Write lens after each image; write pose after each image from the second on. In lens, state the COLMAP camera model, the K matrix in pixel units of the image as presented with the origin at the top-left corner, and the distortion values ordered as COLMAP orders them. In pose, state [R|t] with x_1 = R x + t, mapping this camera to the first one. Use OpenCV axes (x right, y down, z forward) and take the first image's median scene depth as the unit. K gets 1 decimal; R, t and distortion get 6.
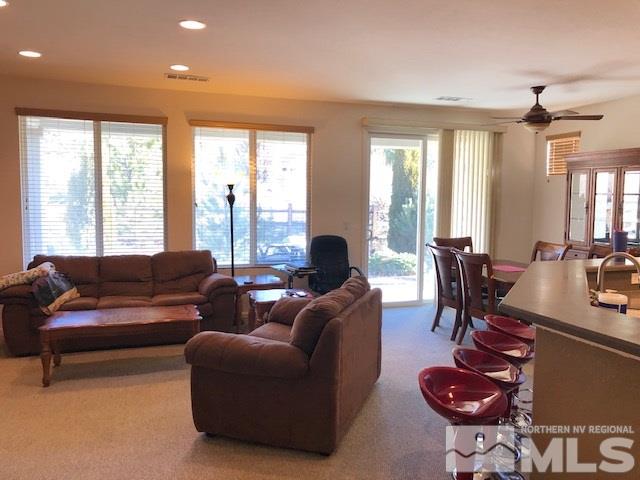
lens RADIAL K [[519.6, 0, 320.0], [0, 519.6, 240.0], [0, 0, 1]] dist [0.009309, 0.005501]
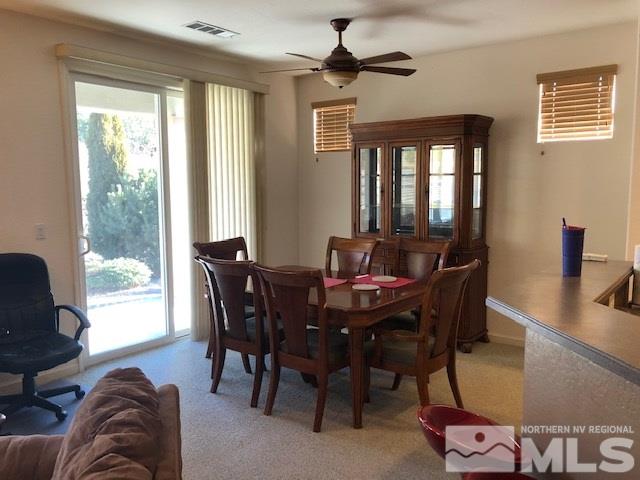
lens RADIAL K [[519.6, 0, 320.0], [0, 519.6, 240.0], [0, 0, 1]] dist [0.009309, 0.005501]
pose [[0.831537, -0.073648, 0.550566, -0.010389], [0.059081, 0.997275, 0.044171, -0.027475], [-0.552319, -0.004202, 0.833622, 0.366491]]
